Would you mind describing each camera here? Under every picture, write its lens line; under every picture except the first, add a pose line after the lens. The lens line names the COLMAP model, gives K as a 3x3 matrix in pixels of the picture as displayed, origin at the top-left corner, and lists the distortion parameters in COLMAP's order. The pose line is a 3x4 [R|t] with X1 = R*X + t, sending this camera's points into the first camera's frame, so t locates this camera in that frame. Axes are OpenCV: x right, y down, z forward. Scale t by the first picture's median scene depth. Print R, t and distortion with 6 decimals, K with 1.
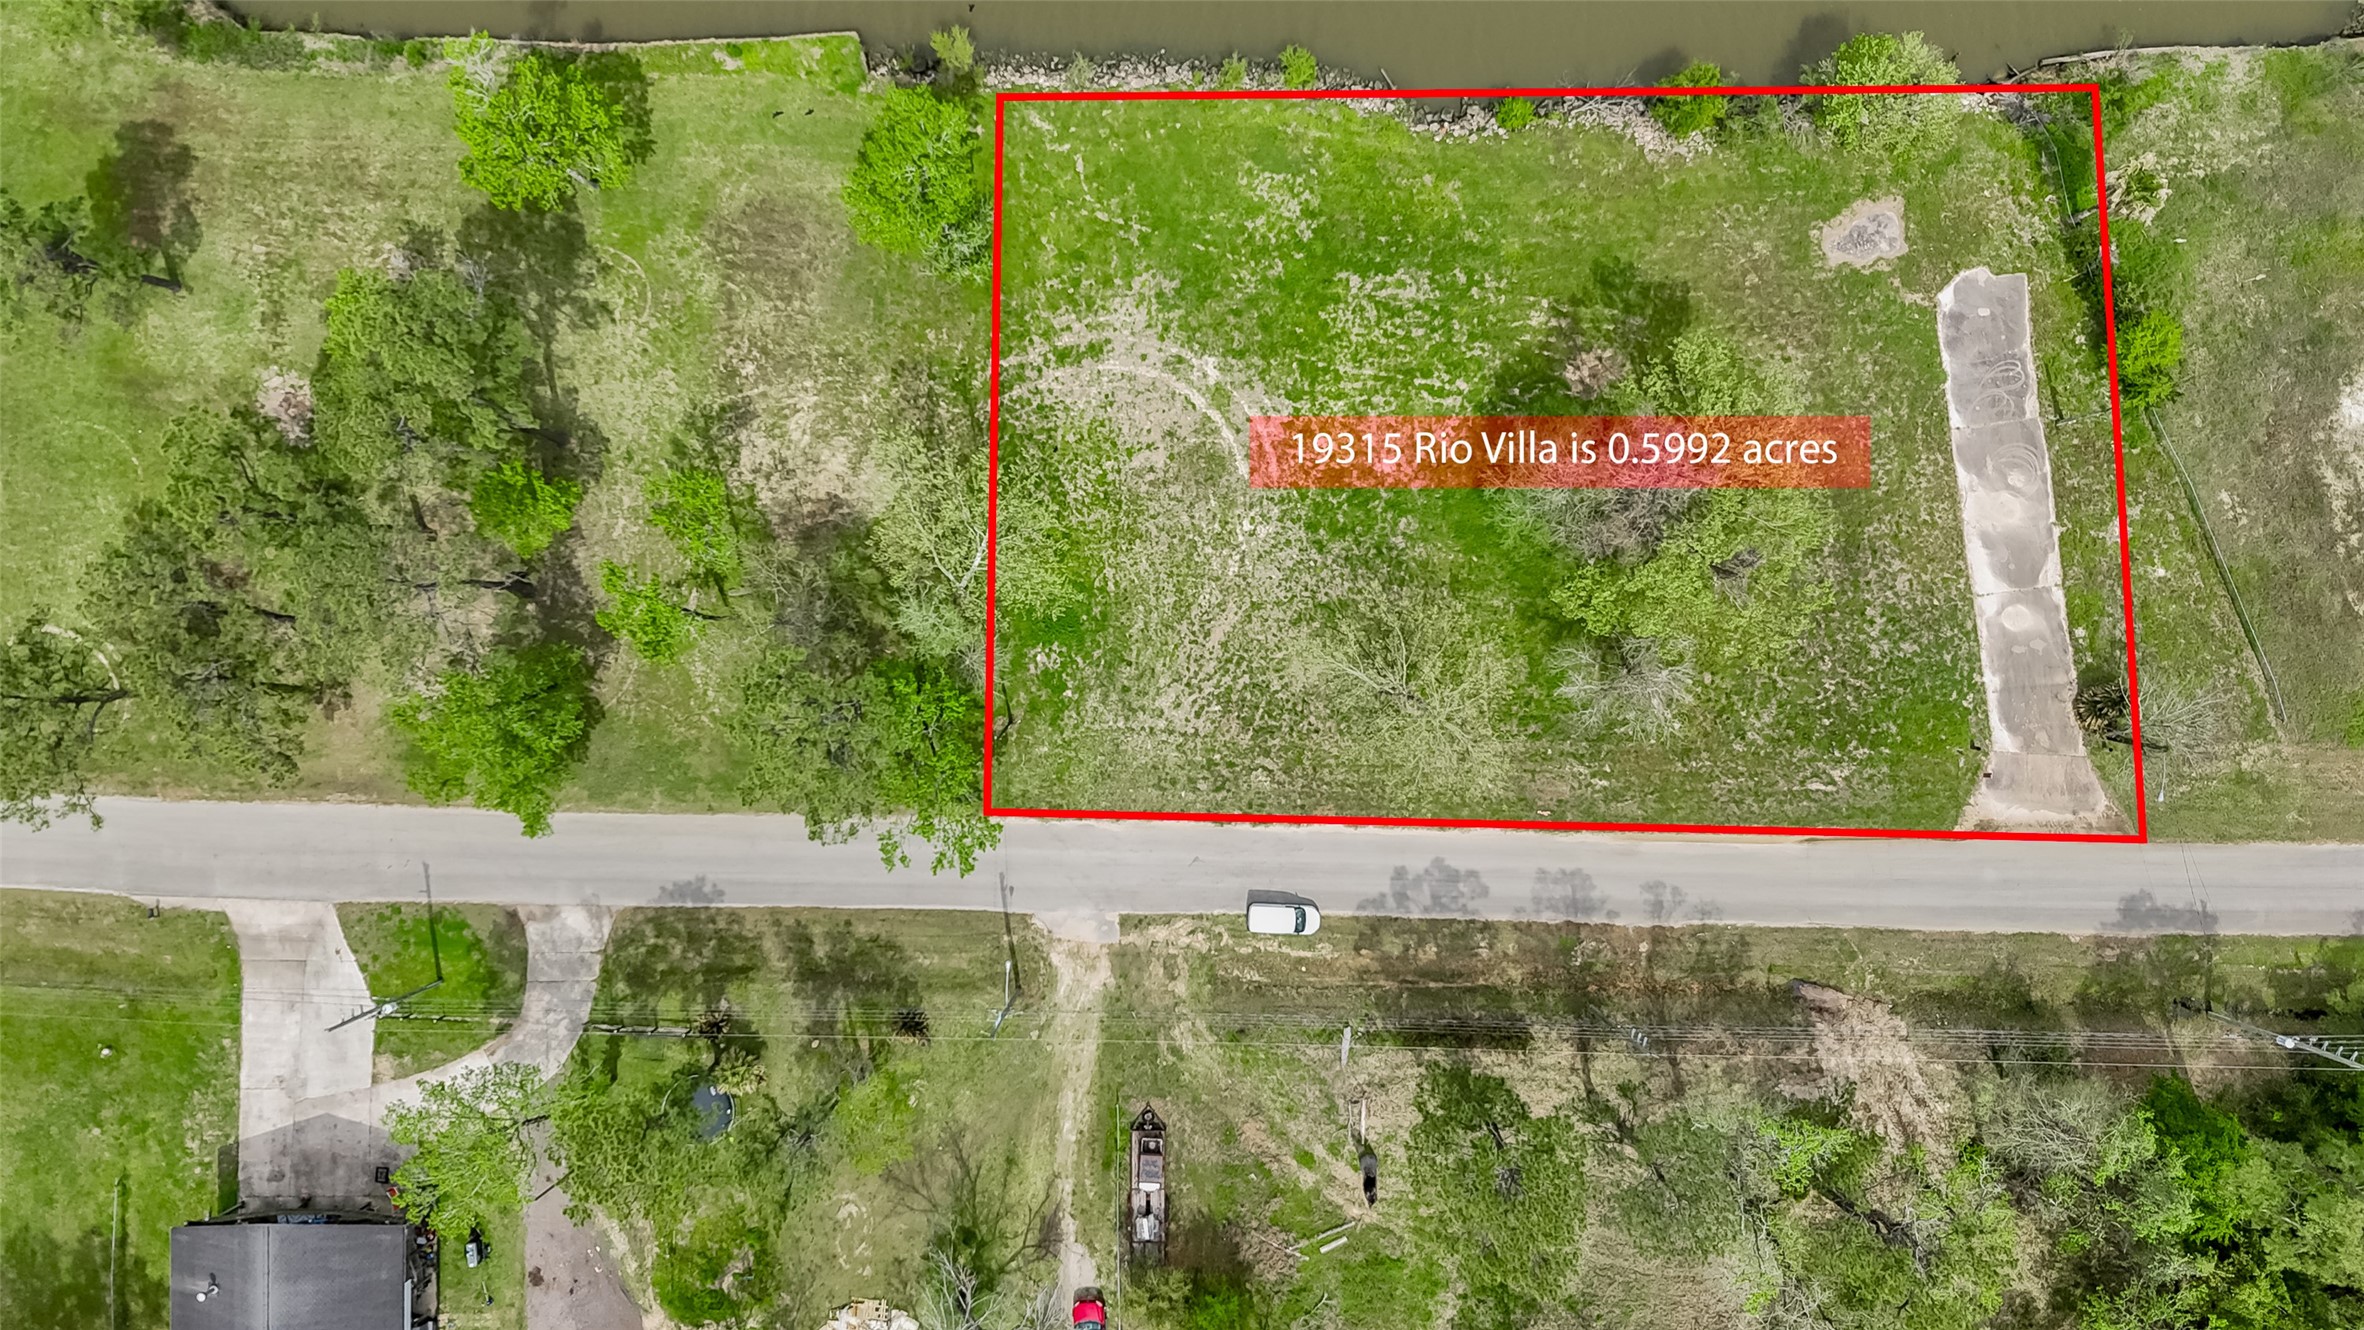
lens RADIAL K [[1741.1, 0, 1182.0], [0, 1741.1, 665.0], [0, 0, 1]] dist [0.074815, -0.078145]
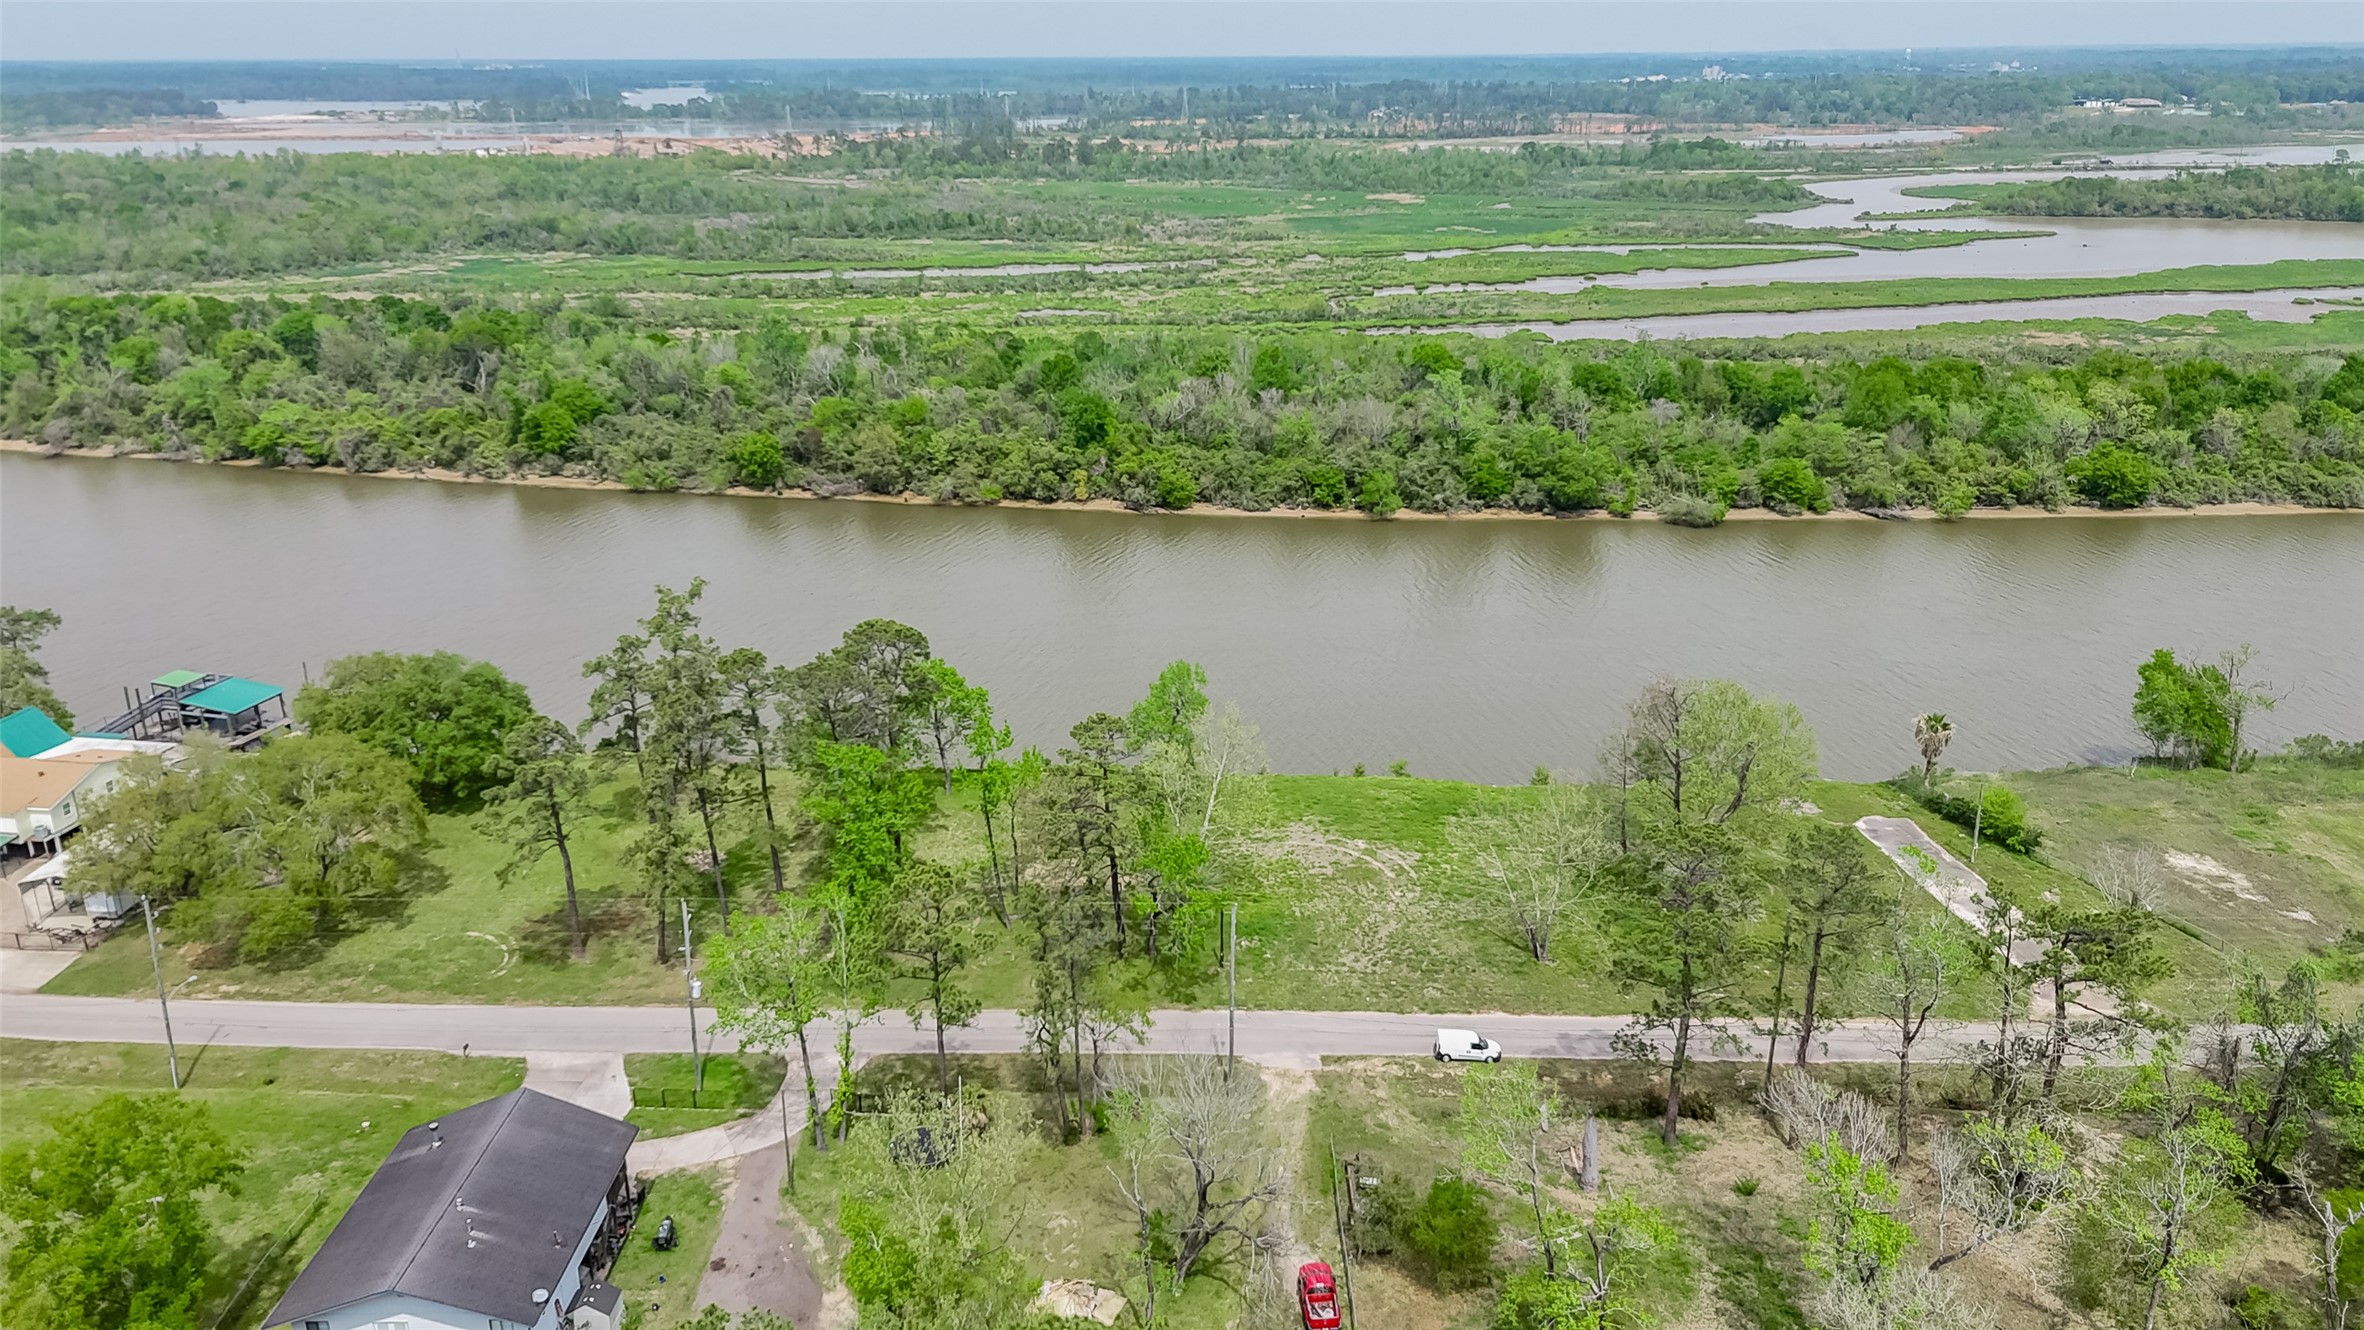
lens RADIAL K [[1741.1, 0, 1182.0], [0, 1741.1, 665.0], [0, 0, 1]] dist [0.074815, -0.078145]
pose [[0.999789, 0.018533, -0.008807, -0.120053], [-0.014387, 0.327084, -0.944886, 1.128678], [-0.014631, 0.944813, 0.327282, 0.397533]]
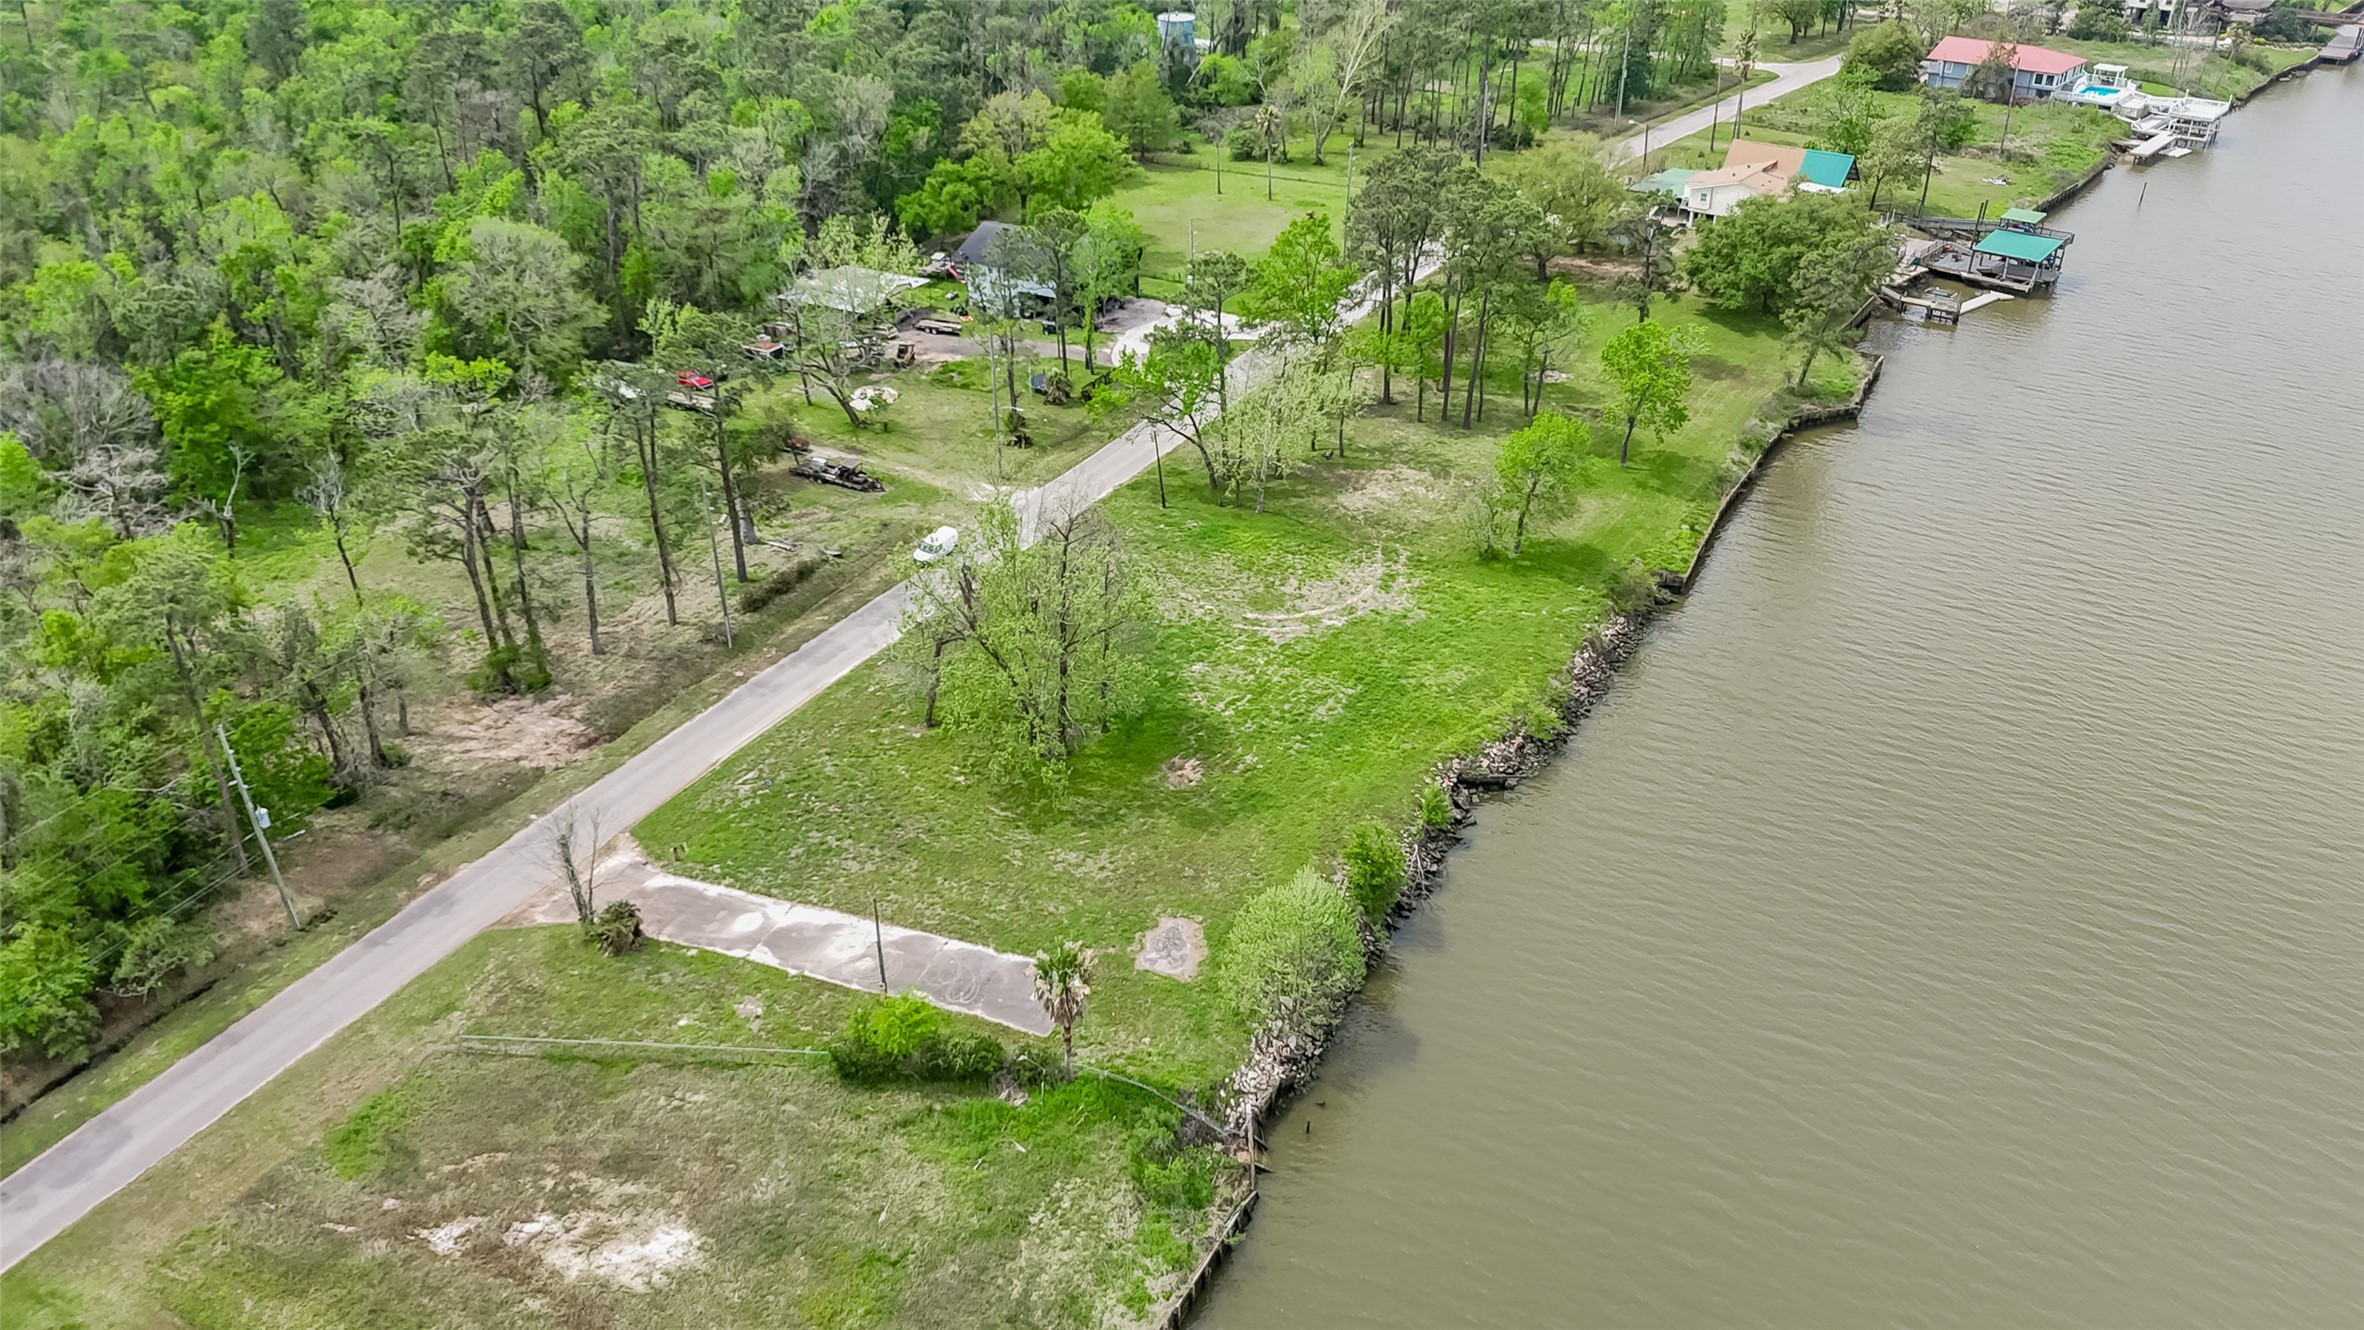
lens RADIAL K [[1748.1, 0, 1187.4], [0, 1748.1, 665.4], [0, 0, 1]] dist [0.050814, -0.041971]
pose [[-0.476050, 0.466425, -0.745536, 0.997989], [-0.879180, -0.232709, 0.415799, -0.597274], [0.020446, 0.853402, 0.520853, 0.381626]]
